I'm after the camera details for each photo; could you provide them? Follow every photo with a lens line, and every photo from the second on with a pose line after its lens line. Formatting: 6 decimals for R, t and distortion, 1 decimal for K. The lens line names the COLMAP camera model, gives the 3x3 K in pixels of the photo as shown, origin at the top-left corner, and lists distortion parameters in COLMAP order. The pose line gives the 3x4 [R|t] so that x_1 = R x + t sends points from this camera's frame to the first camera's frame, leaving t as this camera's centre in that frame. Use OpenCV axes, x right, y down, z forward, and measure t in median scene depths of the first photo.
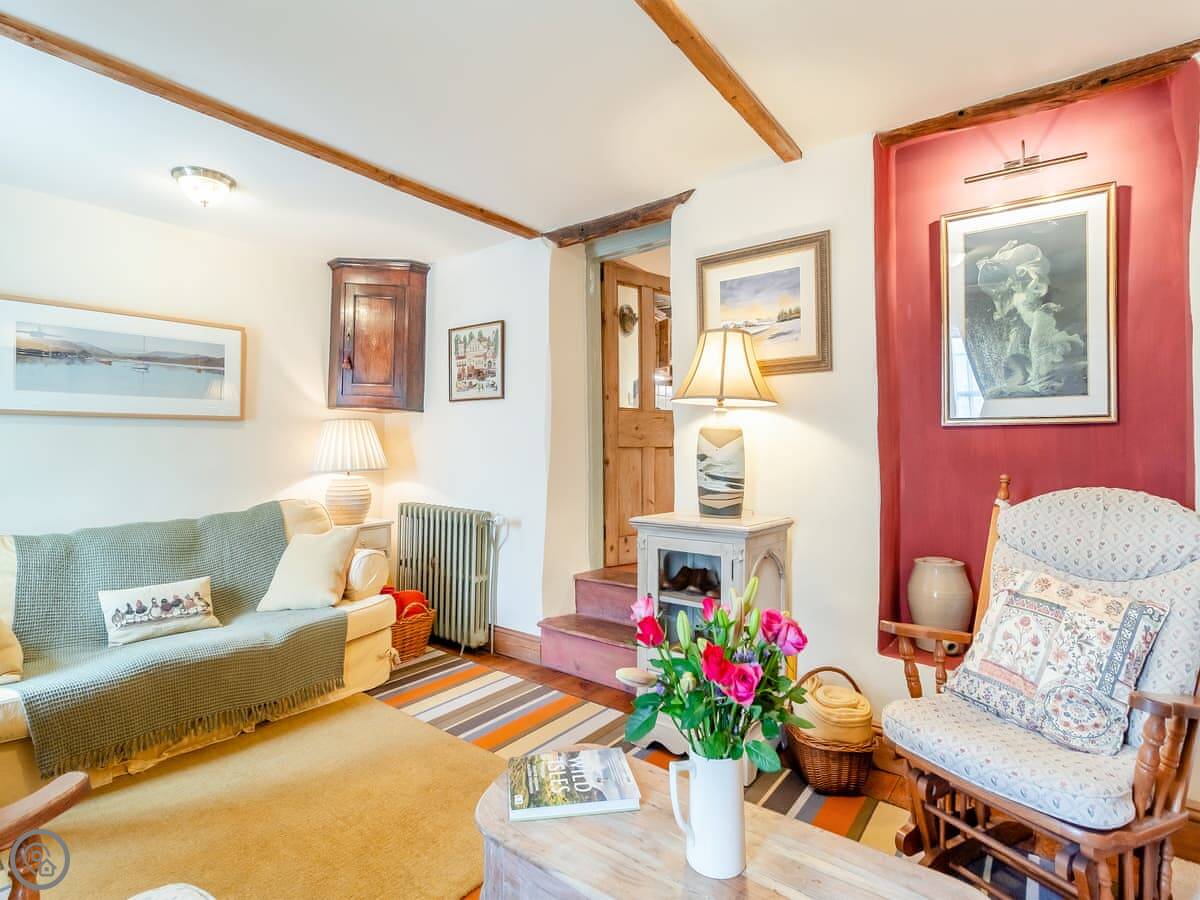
lens RADIAL K [[603.1, 0, 600.5], [0, 603.1, 437.3], [0, 0, 1]] dist [0.000730, 0.000321]
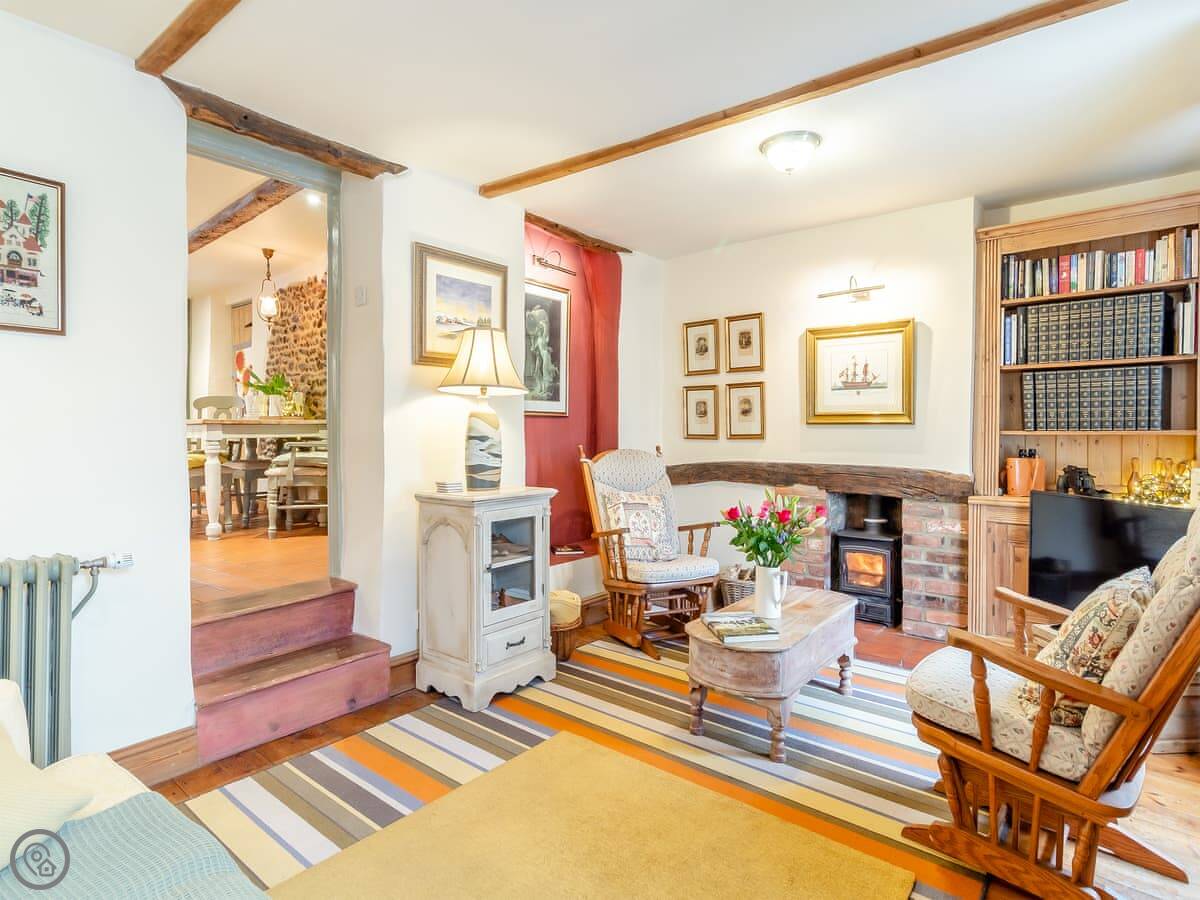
lens RADIAL K [[631.1, 0, 600.5], [0, 631.1, 437.0], [0, 0, 1]] dist [0.002838, 0.000719]
pose [[0.024483, -0.011698, 0.999632, -0.978764], [-0.021593, 0.999692, 0.012228, 0.010855], [-0.999467, -0.021885, 0.024223, 0.725243]]
